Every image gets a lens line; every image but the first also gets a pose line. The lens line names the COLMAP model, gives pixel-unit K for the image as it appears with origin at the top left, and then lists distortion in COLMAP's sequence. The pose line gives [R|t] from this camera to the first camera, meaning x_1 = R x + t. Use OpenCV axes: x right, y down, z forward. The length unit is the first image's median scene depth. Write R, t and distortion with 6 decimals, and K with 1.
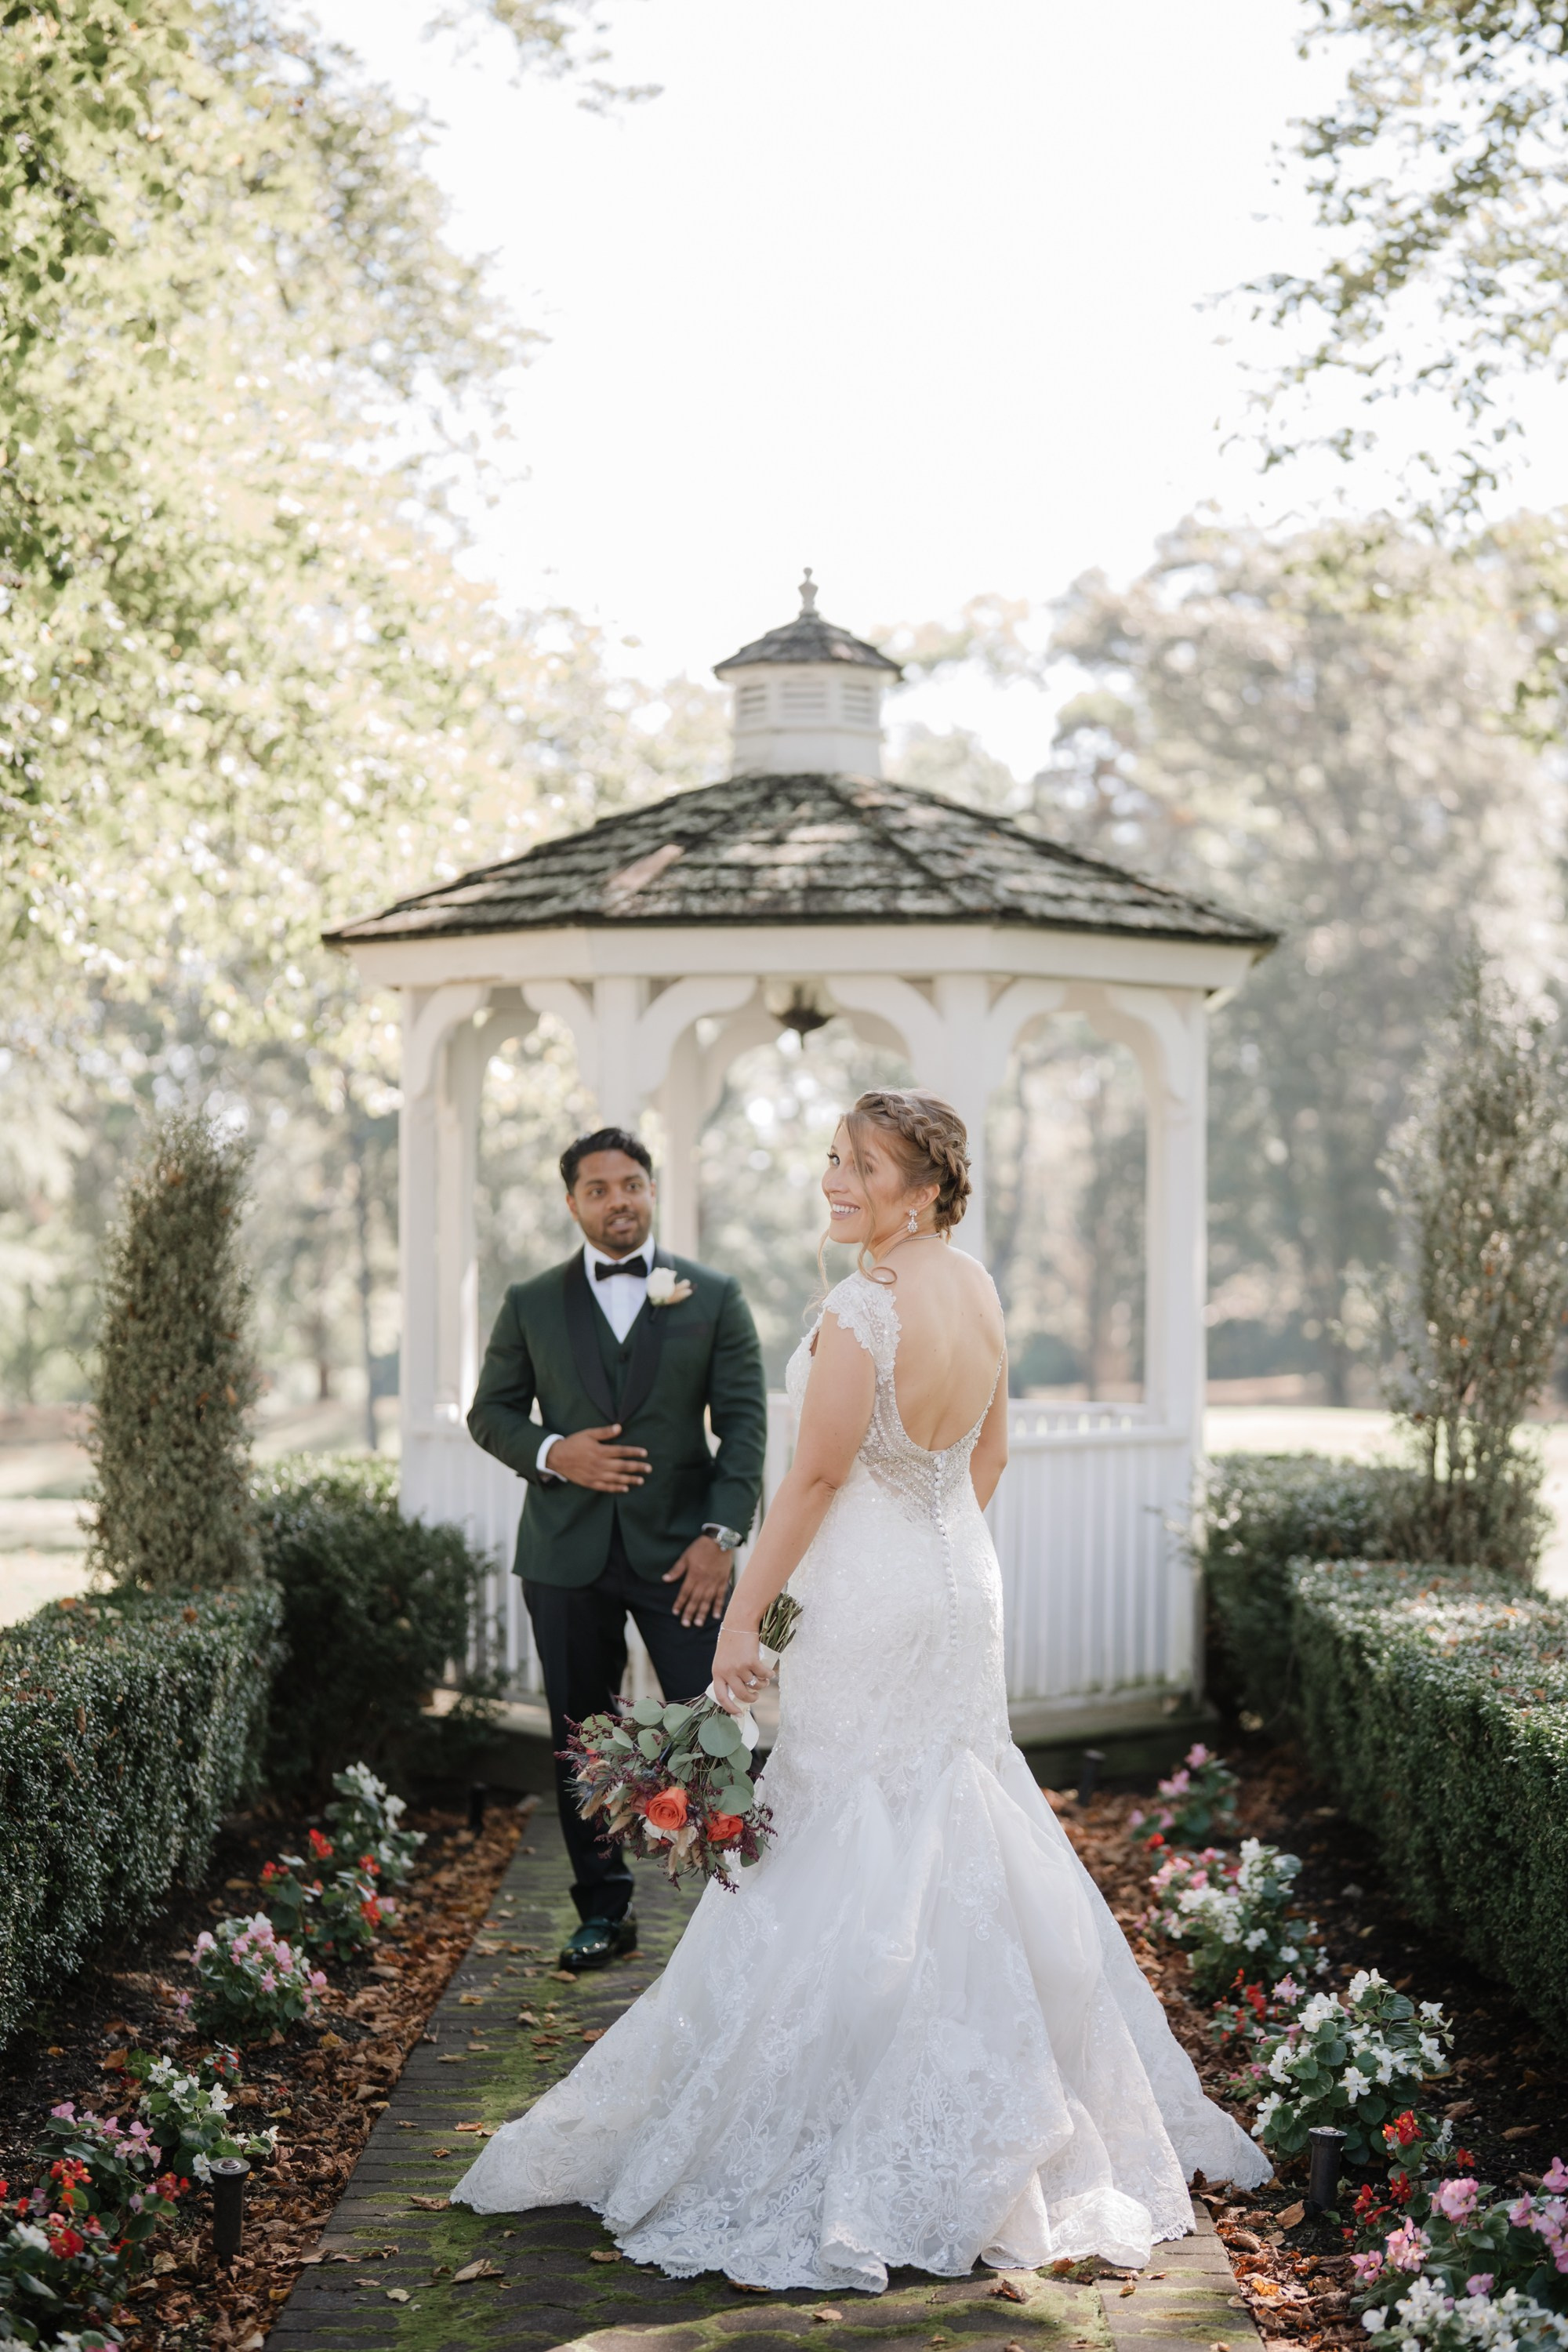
lens RADIAL K [[3957.9, 0, 784.0], [0, 3957.9, 1176.0], [0, 0, 1]] dist [0.017030, -0.017824]
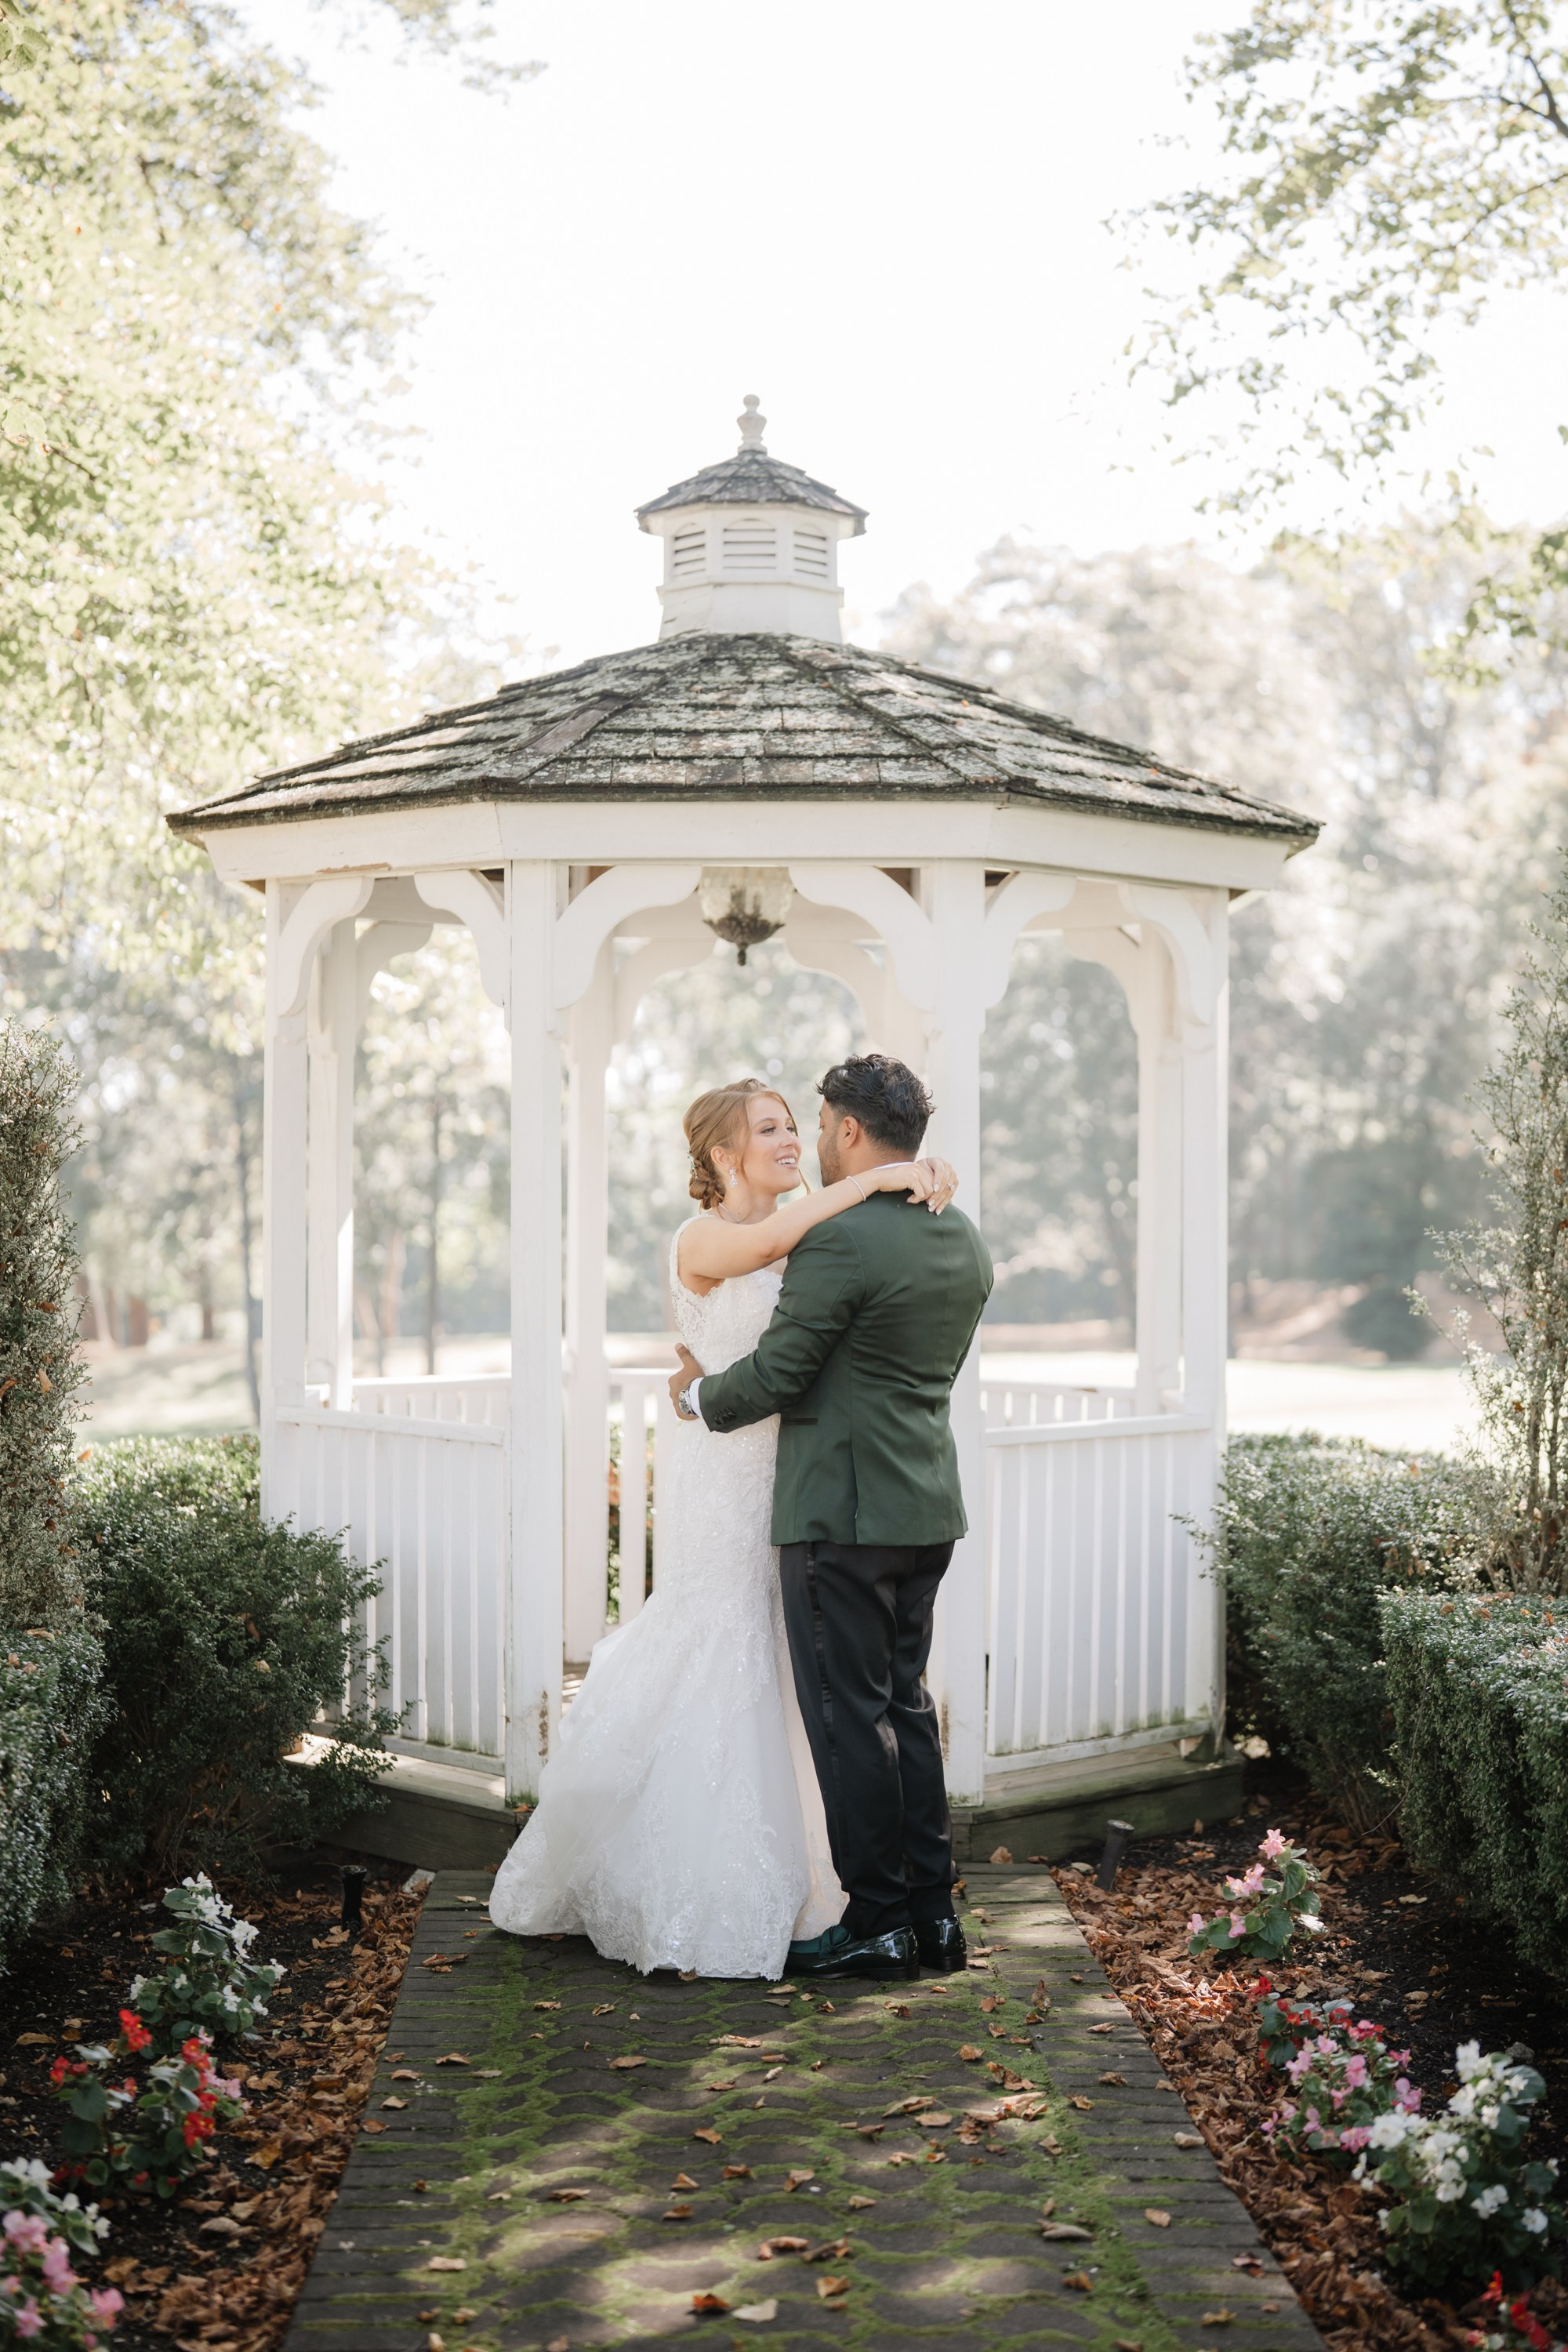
lens RADIAL K [[3289.7, 0, 787.0], [0, 3289.7, 1108.5], [0, 0, 1]] dist [-0.048444, 0.589173]
pose [[0.998454, 0.004580, 0.055390, -0.026008], [-0.003978, 0.999932, -0.010972, 0.006925], [-0.055437, 0.010735, 0.998404, 0.312000]]
